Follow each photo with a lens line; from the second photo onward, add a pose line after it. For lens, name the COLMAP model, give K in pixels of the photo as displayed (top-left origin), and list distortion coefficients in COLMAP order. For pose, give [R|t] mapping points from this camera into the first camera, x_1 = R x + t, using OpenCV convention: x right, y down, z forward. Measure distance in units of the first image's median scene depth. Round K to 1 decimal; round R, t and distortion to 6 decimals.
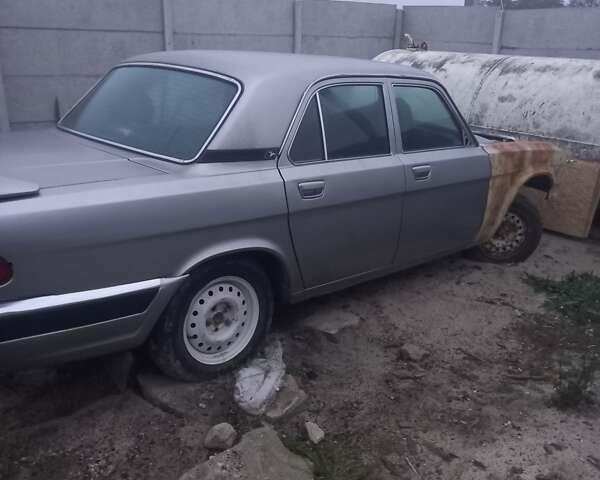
lens RADIAL K [[601.4, 0, 299.3], [0, 601.4, 251.7], [0, 0, 1]] dist [0.042347, -0.002878]
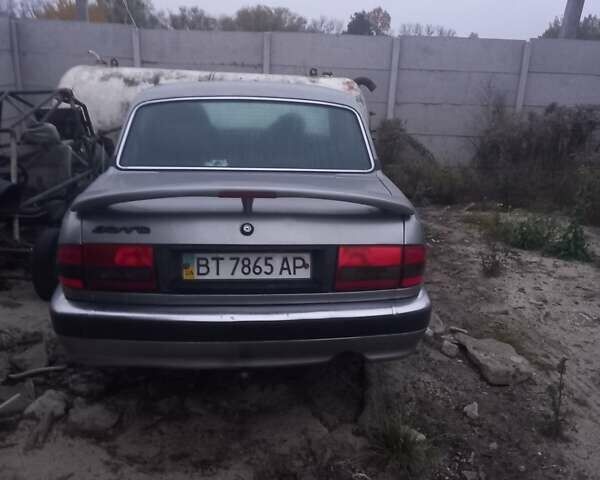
lens RADIAL K [[601.4, 0, 299.3], [0, 601.4, 251.7], [0, 0, 1]] dist [0.042347, -0.002878]
pose [[0.612711, -0.253705, 0.748478, -0.520223], [0.254154, 0.960017, 0.117356, -0.068848], [-0.748326, 0.118323, 0.652693, 0.111138]]
